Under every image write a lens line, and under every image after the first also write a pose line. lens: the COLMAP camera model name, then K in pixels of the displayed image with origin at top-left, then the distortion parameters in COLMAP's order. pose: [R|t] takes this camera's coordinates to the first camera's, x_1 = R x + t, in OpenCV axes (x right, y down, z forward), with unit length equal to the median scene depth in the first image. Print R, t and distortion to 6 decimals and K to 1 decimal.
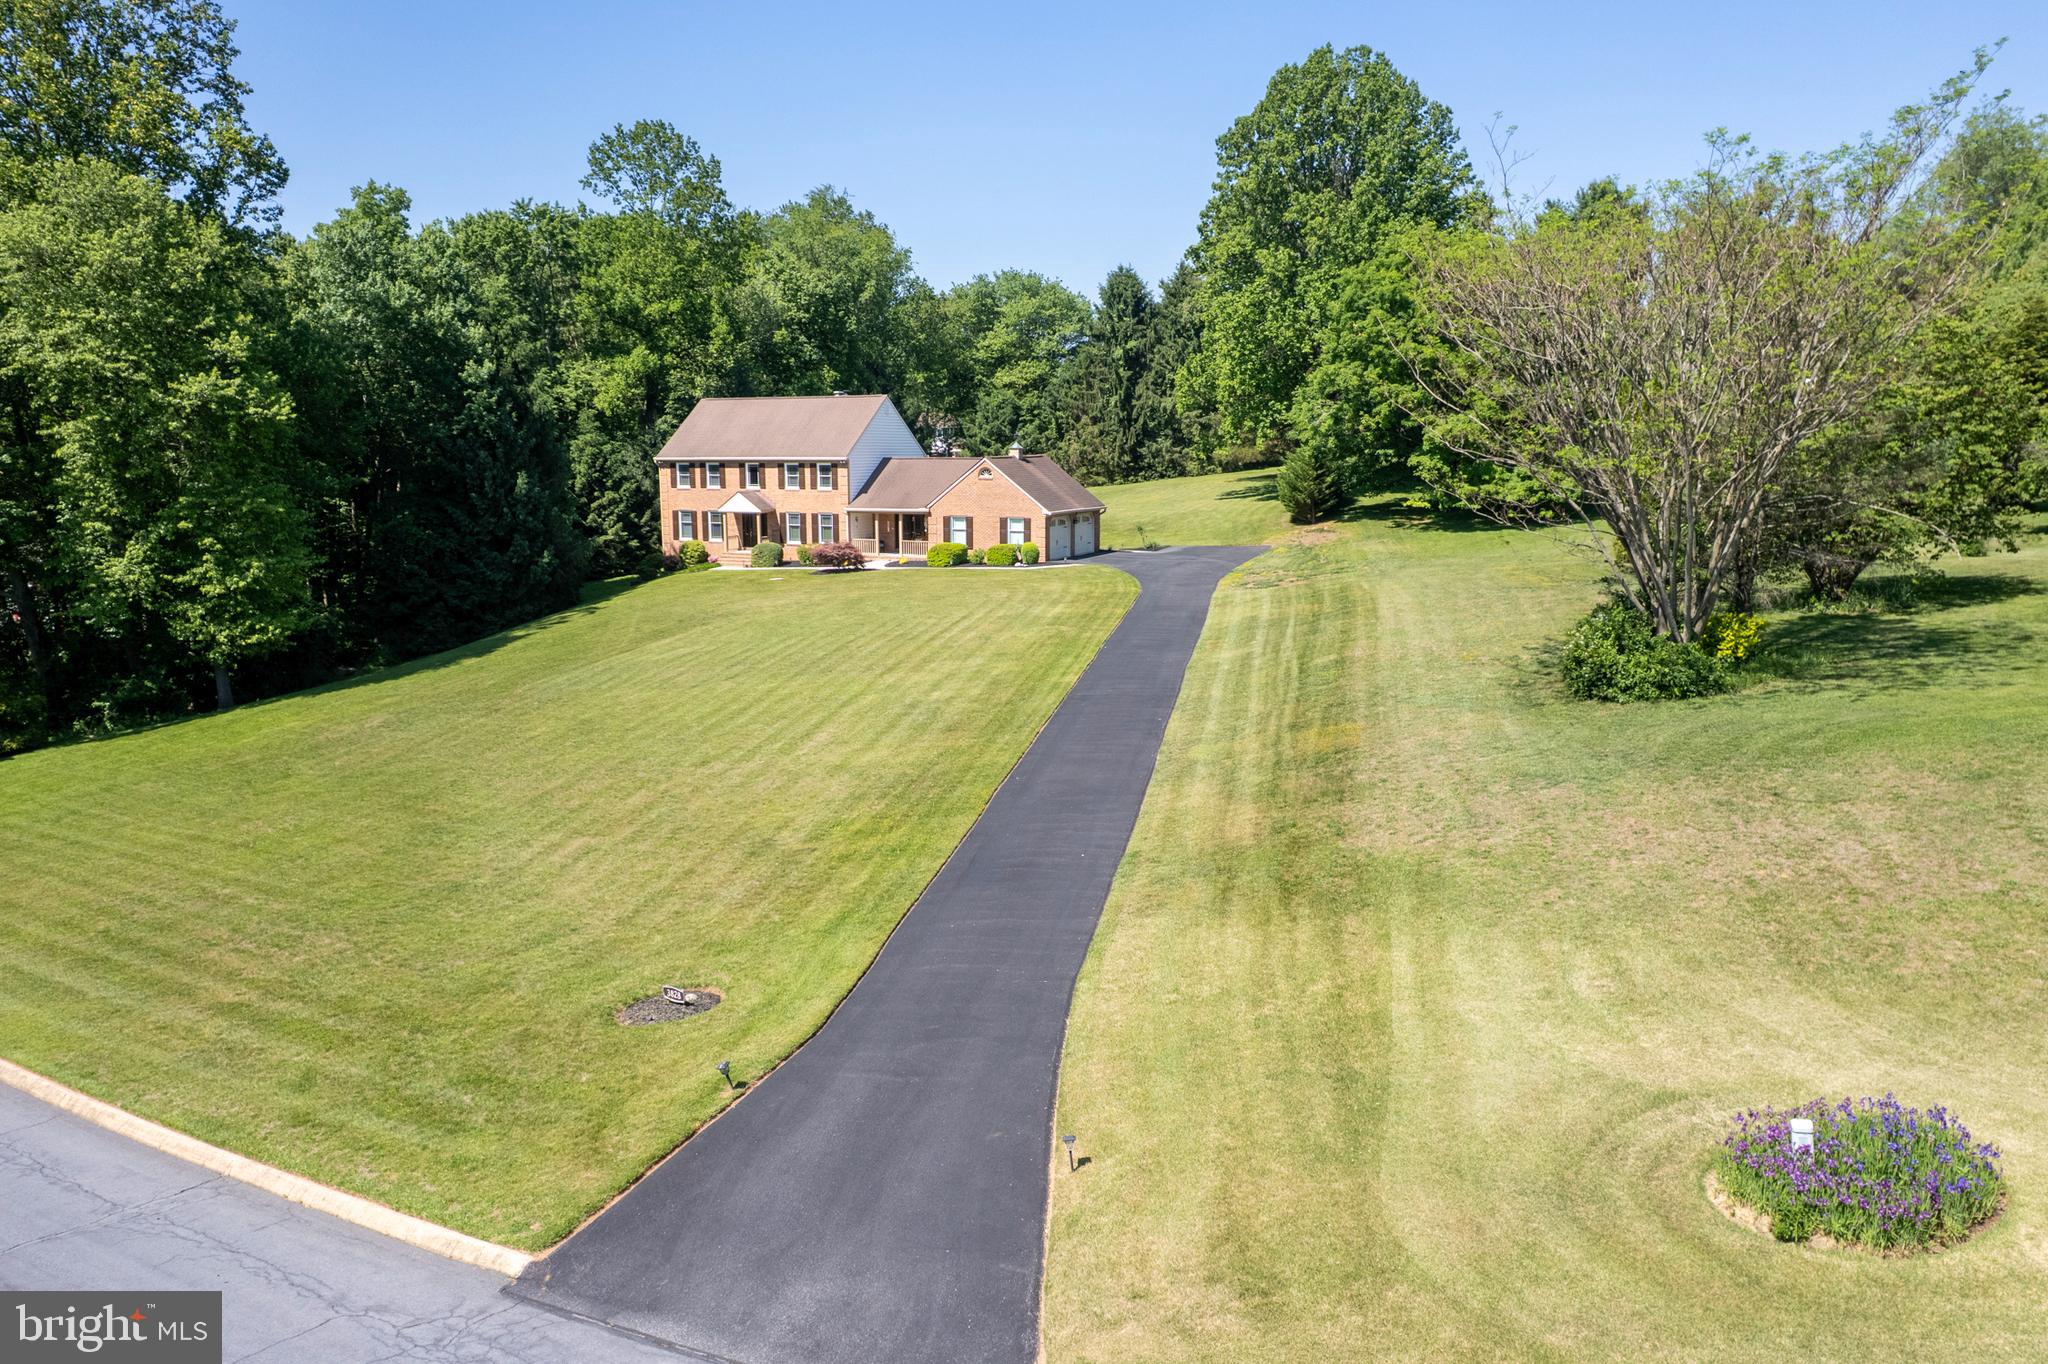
lens RADIAL K [[1492.4, 0, 980.0], [0, 1492.4, 719.7], [0, 0, 1]] dist [-0.045436, 0.024052]
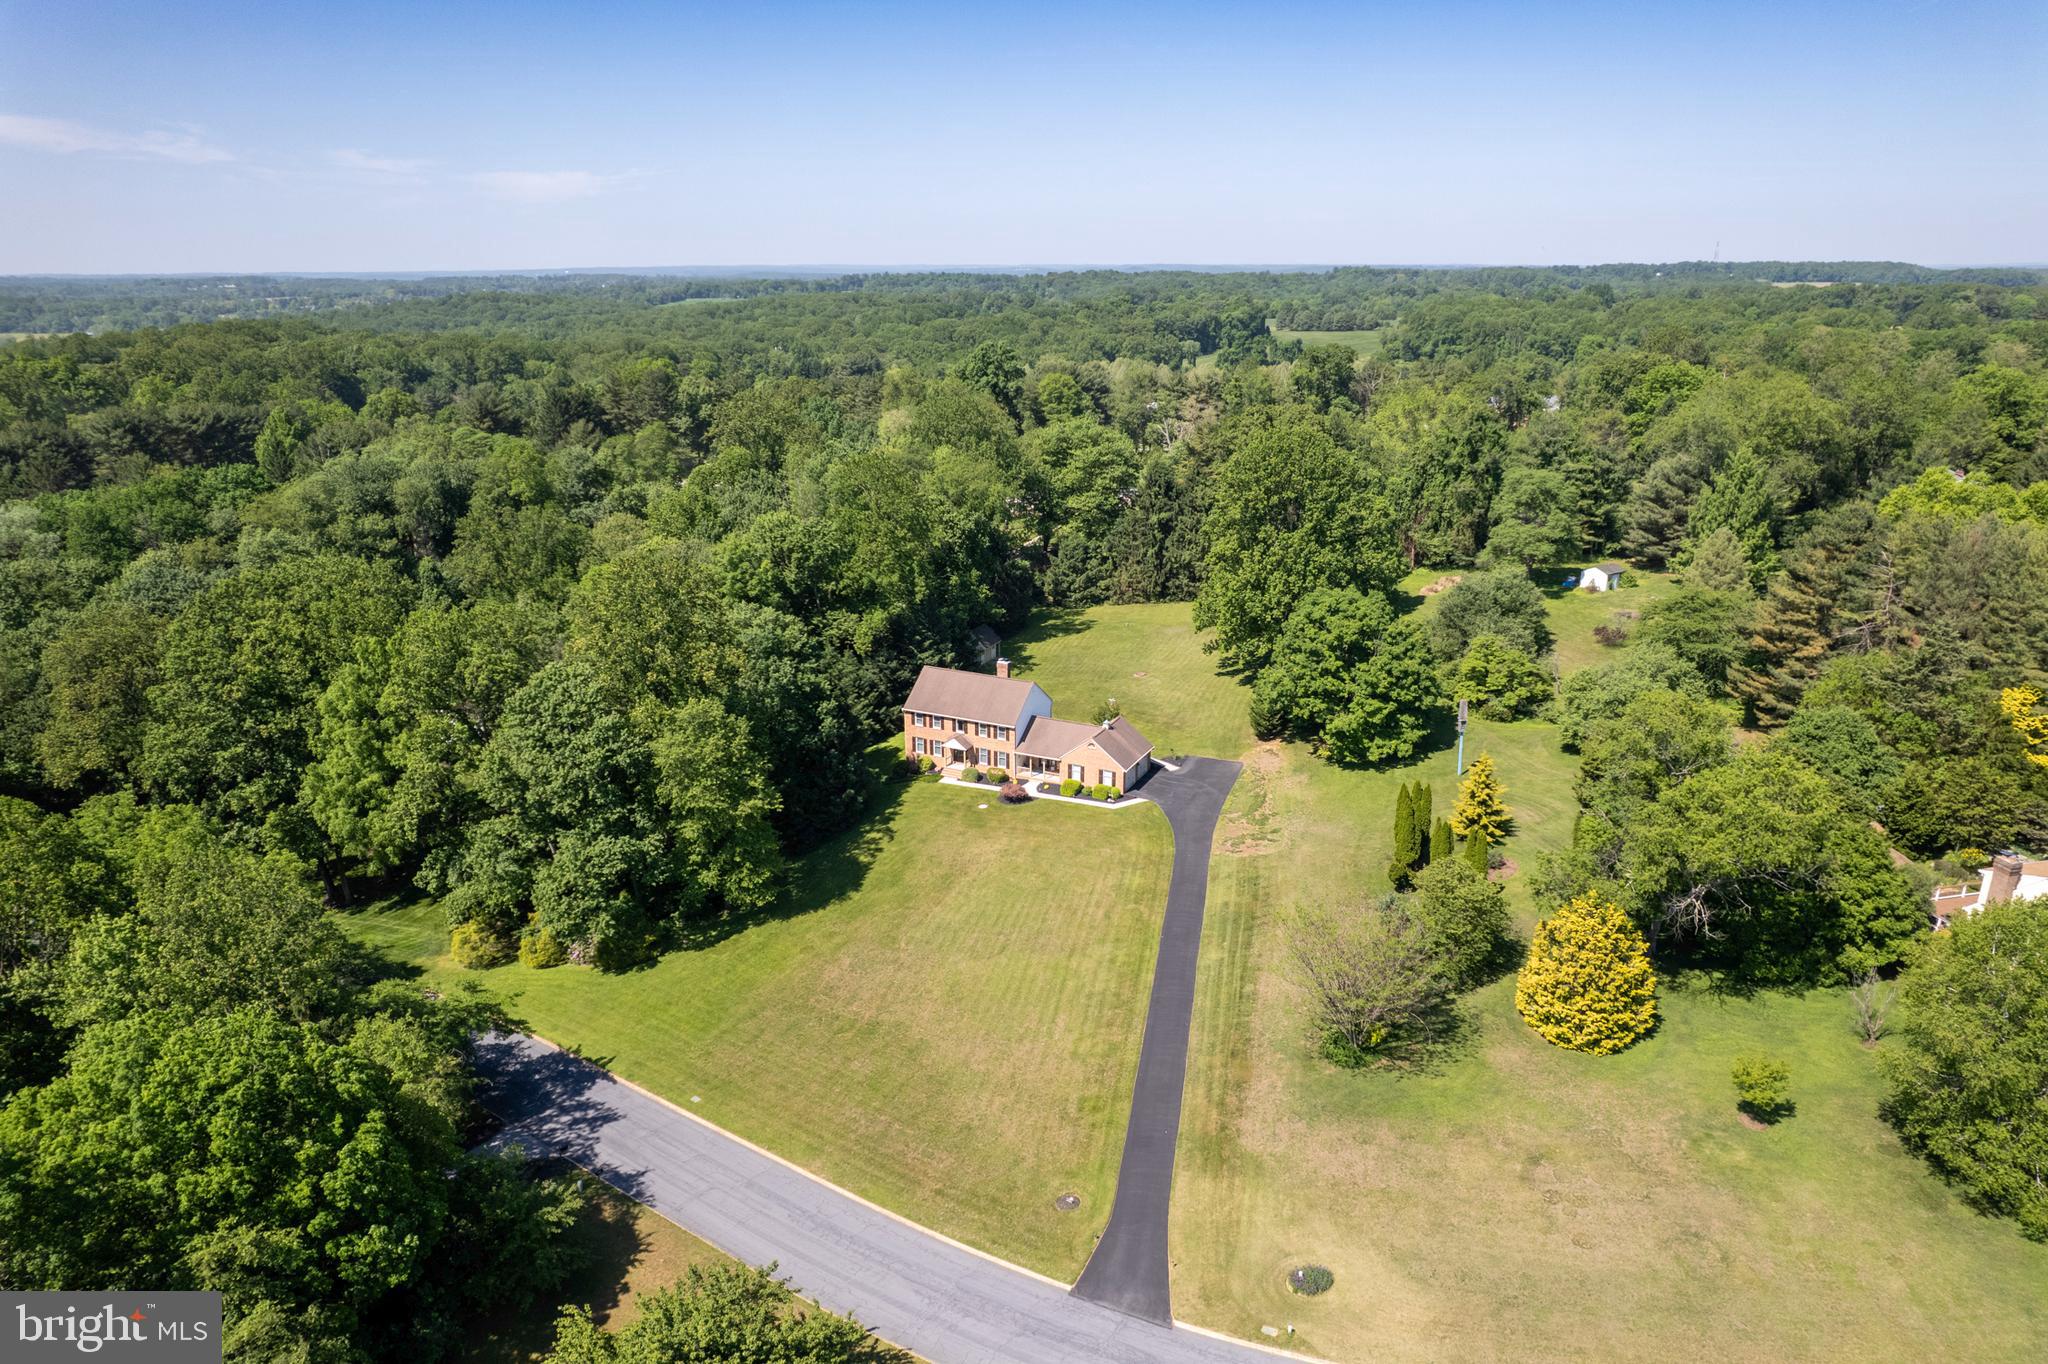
lens RADIAL K [[1316.1, 0, 1038.8], [0, 1316.1, 688.1], [0, 0, 1]] dist [-0.069412, 0.058973]
pose [[0.999748, -0.000247, 0.022438, -0.093396], [-0.002608, 0.991881, 0.127139, -0.417796], [-0.022287, -0.127166, 0.991631, -0.592593]]
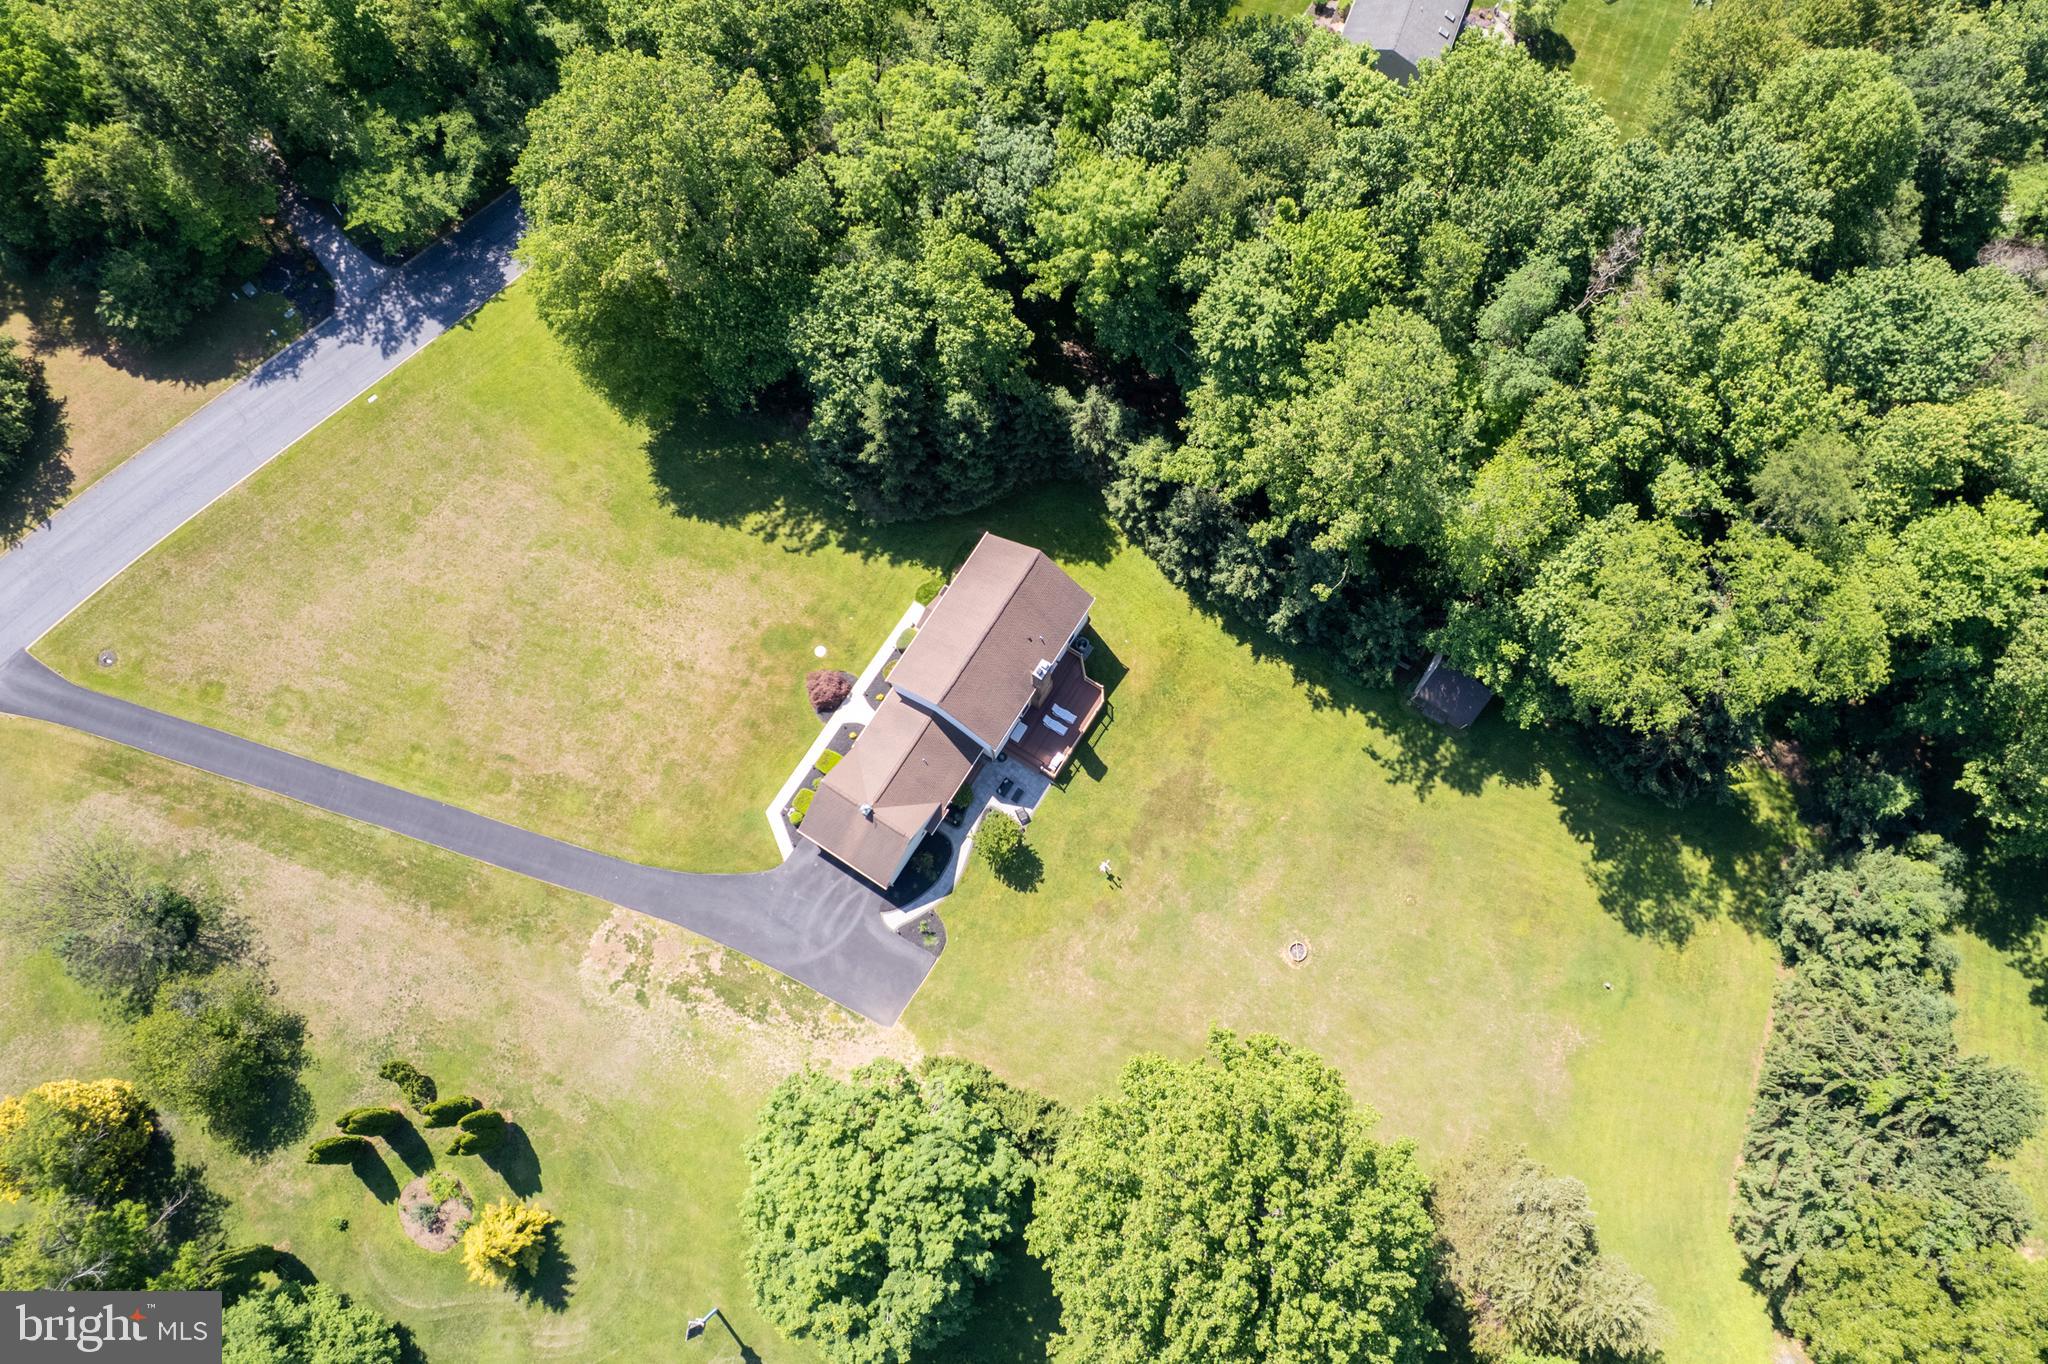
lens RADIAL K [[1316.1, 0, 1038.3], [0, 1316.1, 693.1], [0, 0, 1]] dist [-0.069412, 0.058973]
pose [[-0.104990, 0.972859, -0.206209, 0.138161], [-0.172064, 0.186457, 0.967278, -1.275528], [0.979475, 0.137035, 0.147818, 0.939647]]
